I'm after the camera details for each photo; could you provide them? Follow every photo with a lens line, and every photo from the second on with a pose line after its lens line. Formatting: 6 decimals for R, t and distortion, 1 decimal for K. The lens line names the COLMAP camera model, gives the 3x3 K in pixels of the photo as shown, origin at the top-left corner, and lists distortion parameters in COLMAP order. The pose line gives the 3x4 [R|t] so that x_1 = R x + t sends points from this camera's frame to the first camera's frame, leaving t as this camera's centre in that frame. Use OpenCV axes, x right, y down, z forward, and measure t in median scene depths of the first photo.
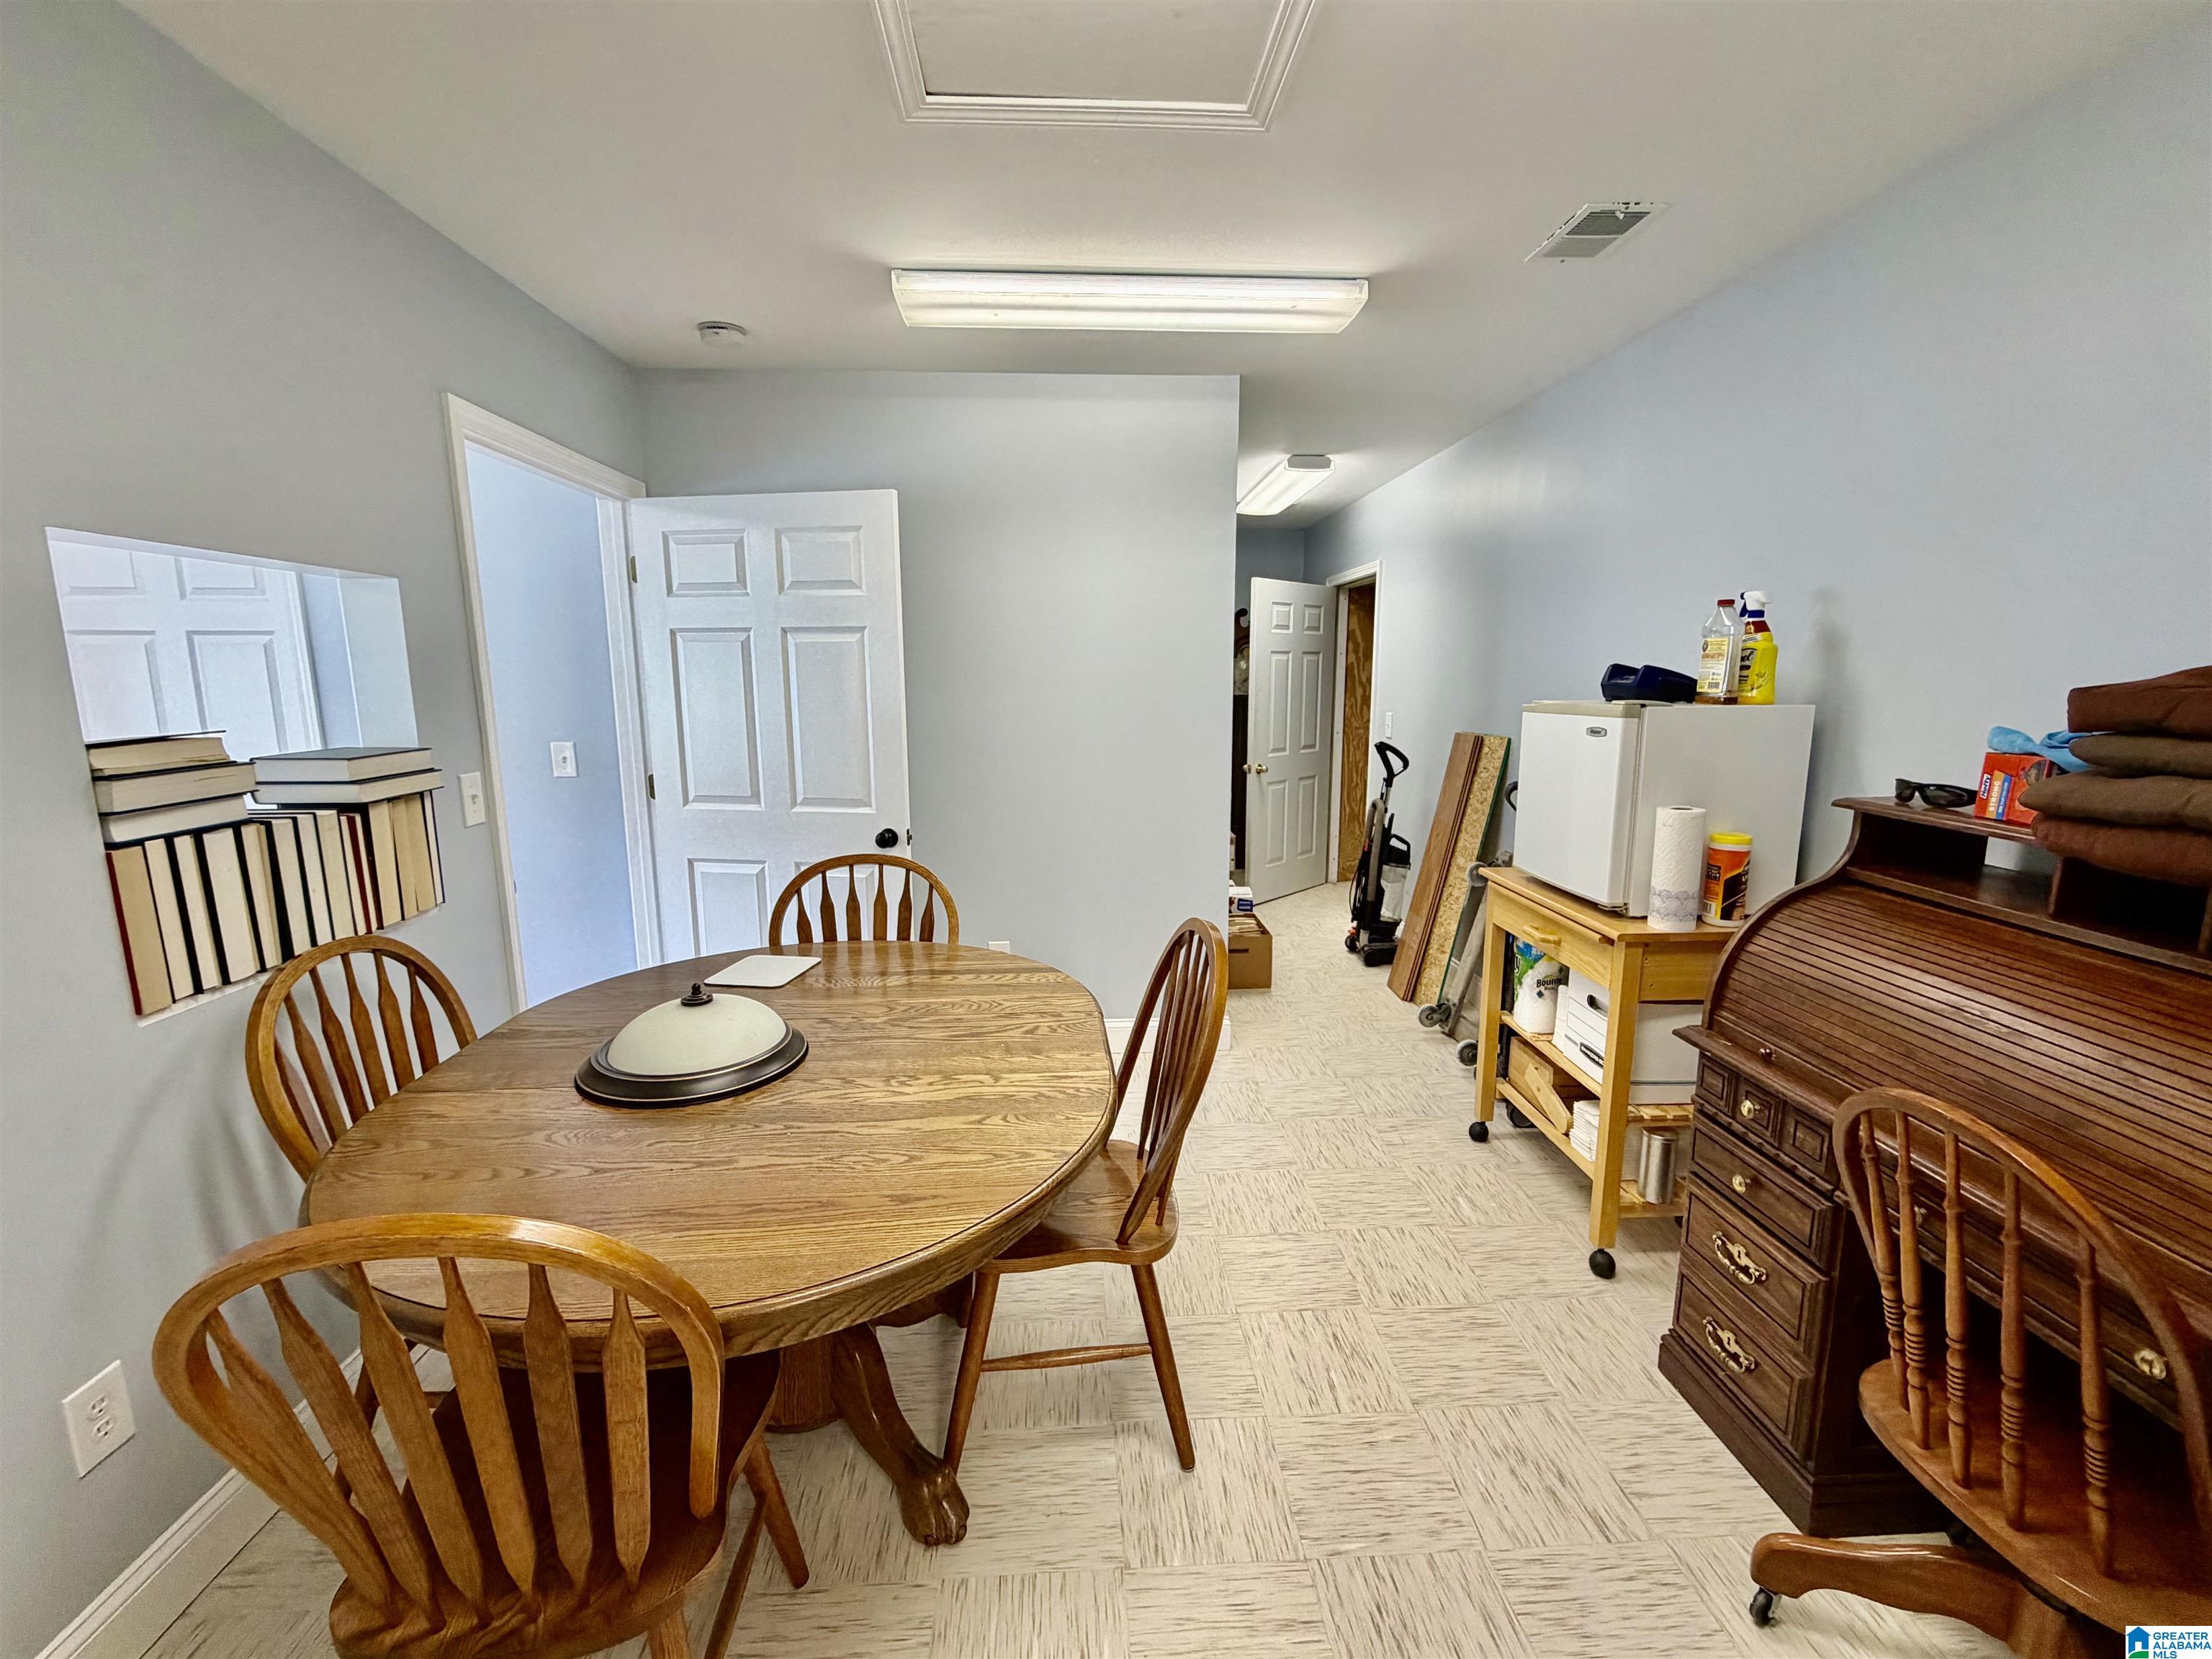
lens RADIAL K [[914.5, 0, 1106.0], [0, 914.5, 829.5], [0, 0, 1]] dist [-0.014147, -0.000016]
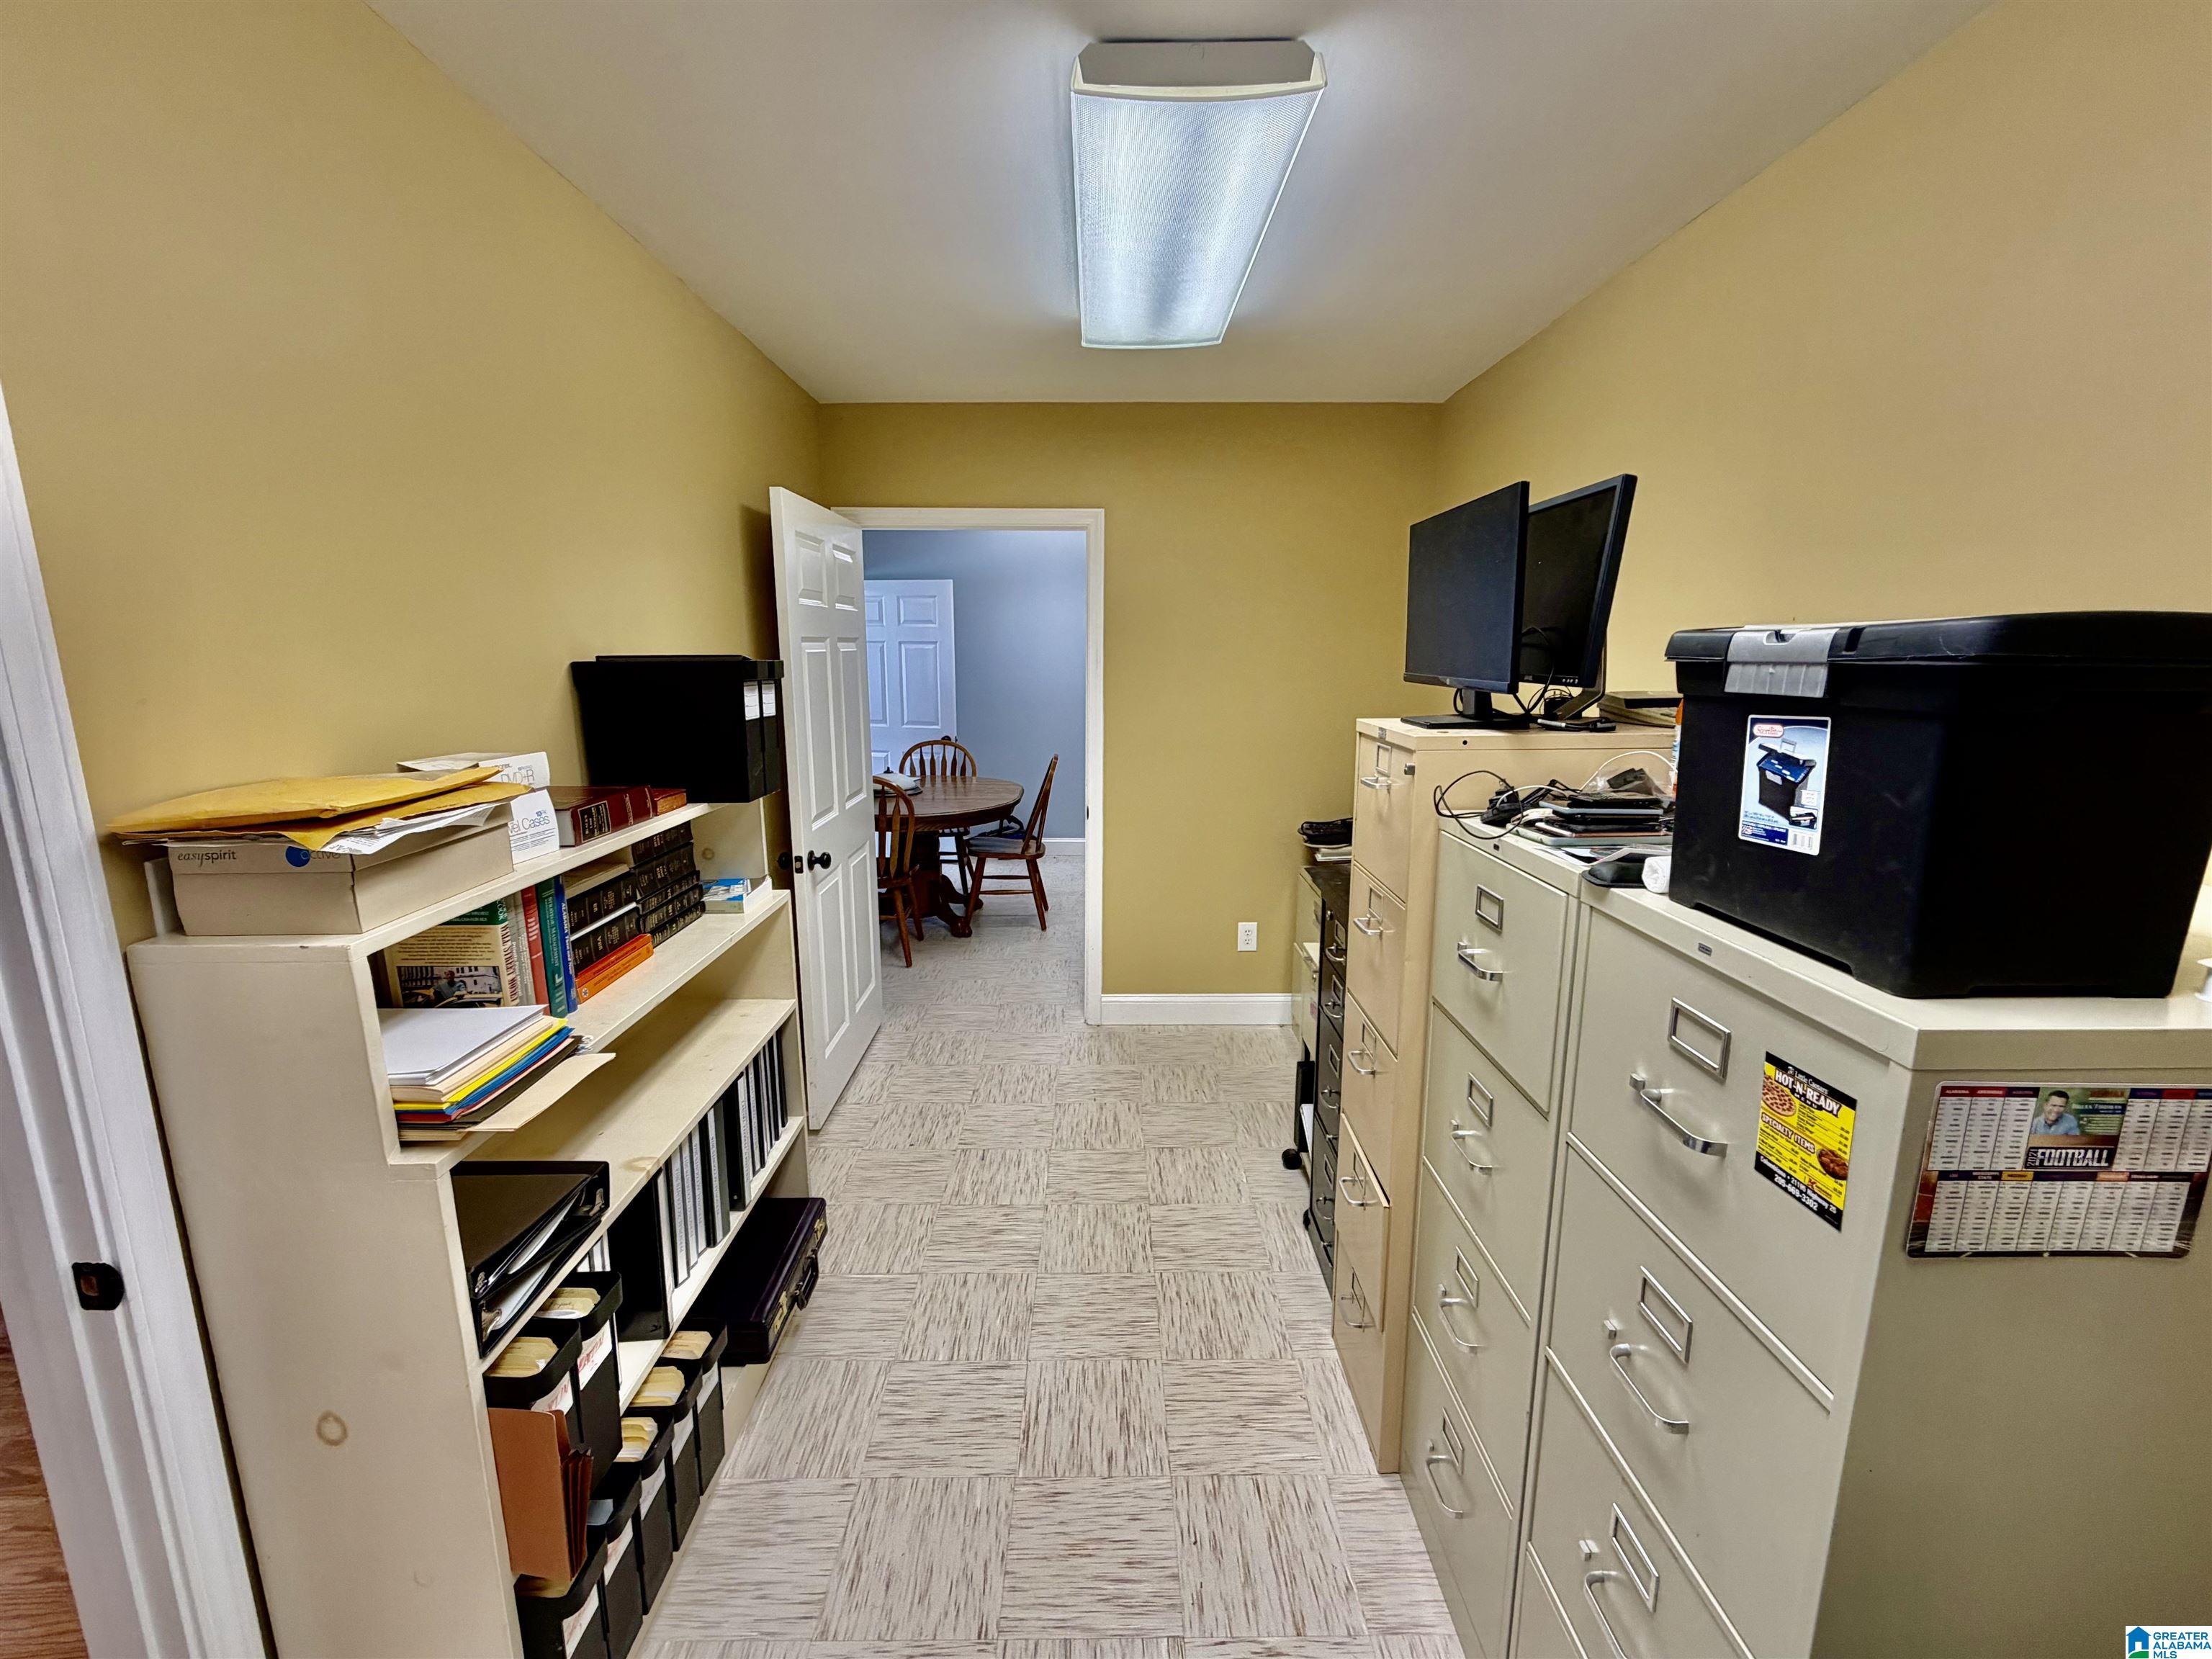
lens RADIAL K [[885.5, 0, 1101.6], [0, 885.5, 824.0], [0, 0, 1]] dist [0.001432, 0.000135]
pose [[0.998660, 0.016036, -0.049210, 0.389517], [-0.015051, 0.999680, 0.020323, 0.265591], [0.049521, -0.019555, 0.998582, -1.791813]]
